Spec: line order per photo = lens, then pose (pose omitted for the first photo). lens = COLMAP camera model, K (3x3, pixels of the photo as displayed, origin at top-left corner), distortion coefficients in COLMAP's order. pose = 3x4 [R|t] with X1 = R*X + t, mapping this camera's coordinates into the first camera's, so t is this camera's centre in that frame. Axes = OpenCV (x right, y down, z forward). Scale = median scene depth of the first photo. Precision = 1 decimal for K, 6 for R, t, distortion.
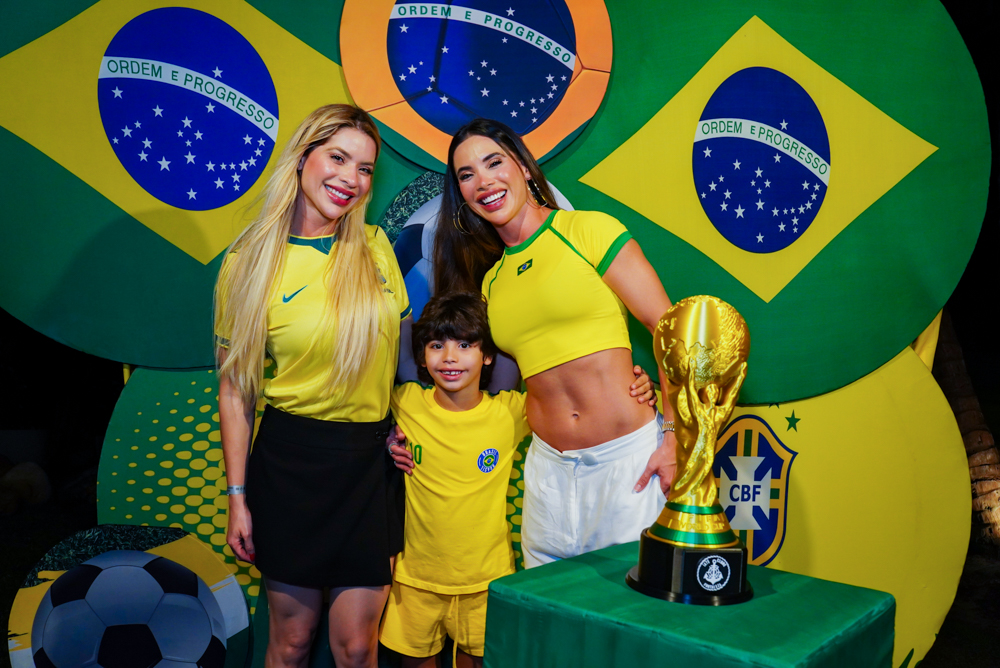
lens RADIAL K [[945.9, 0, 506.2], [0, 945.9, 314.2], [0, 0, 1]] dist [0.007377, 0.000000]
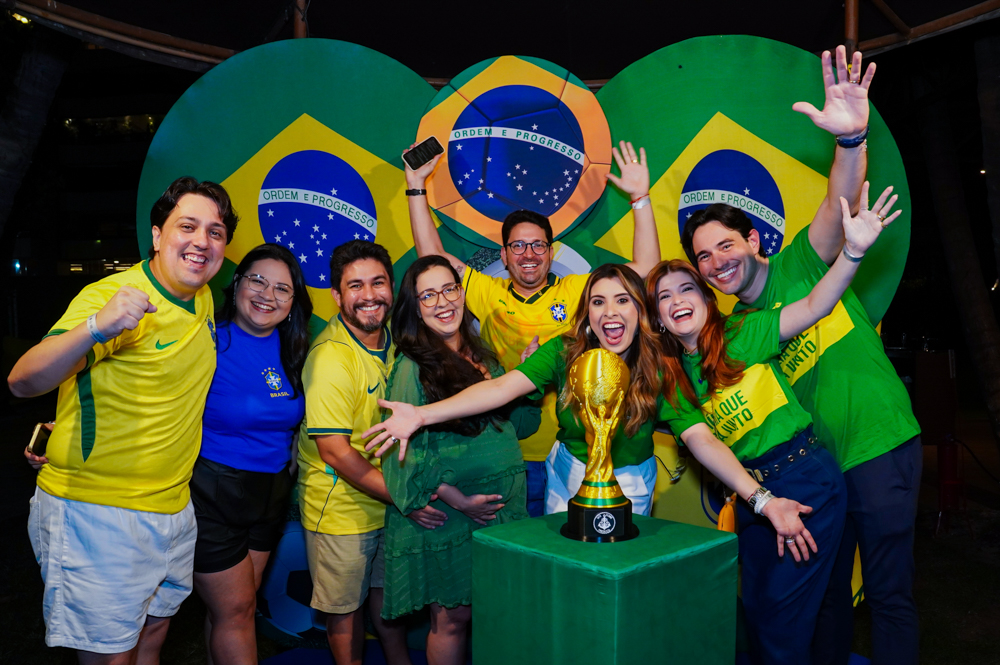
lens RADIAL K [[814.8, 0, 547.4], [0, 814.8, 352.6], [0, 0, 1]] dist [-0.112978, 0.076846]
pose [[0.987171, -0.056140, -0.149470, 0.180431], [0.061364, 0.997647, 0.030566, -0.027819], [0.147403, -0.039346, 0.988294, -0.169210]]
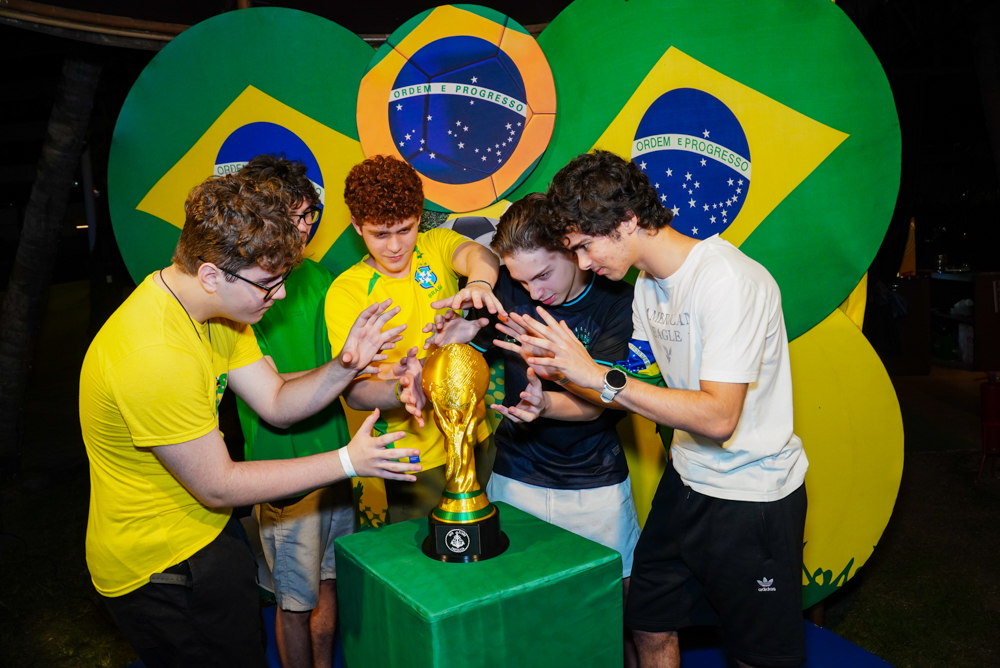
lens RADIAL K [[756.8, 0, 498.2], [0, 756.8, 331.3], [0, 0, 1]] dist [-0.120701, 0.081492]
pose [[0.942889, -0.069075, -0.325866, 0.346106], [0.102292, 0.991038, 0.085906, -0.063218], [0.317011, -0.114333, 0.941505, 0.009607]]
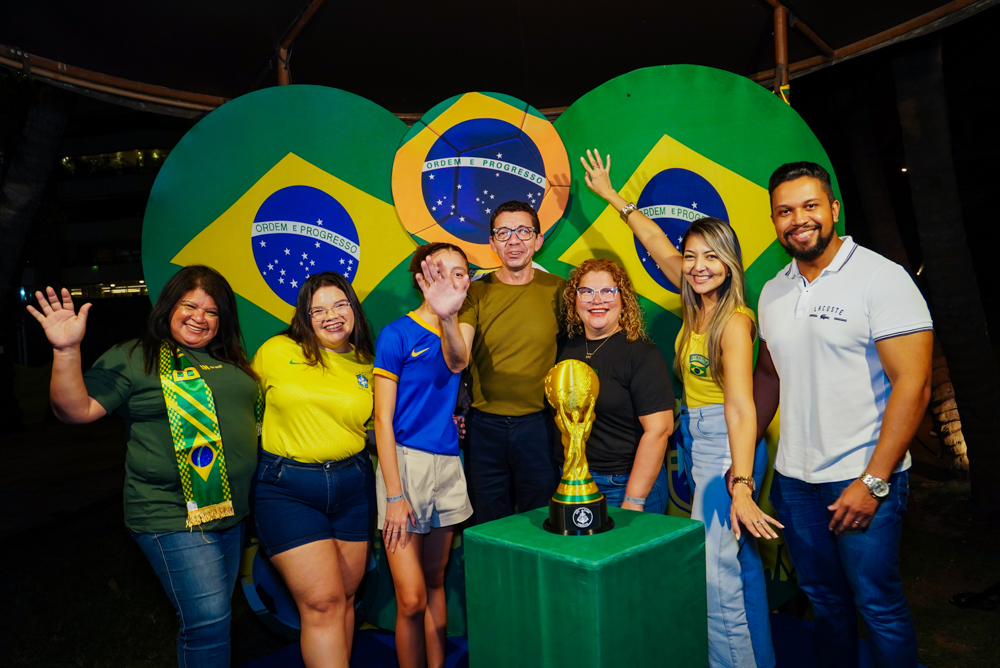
lens RADIAL K [[756.8, 0, 510.4], [0, 756.8, 329.1], [0, 0, 1]] dist [-0.120701, 0.081492]
pose [[0.982848, -0.105196, -0.151474, 0.175712], [0.106639, 0.994297, 0.001413, -0.043675], [0.150461, -0.017542, 0.988460, -0.191351]]
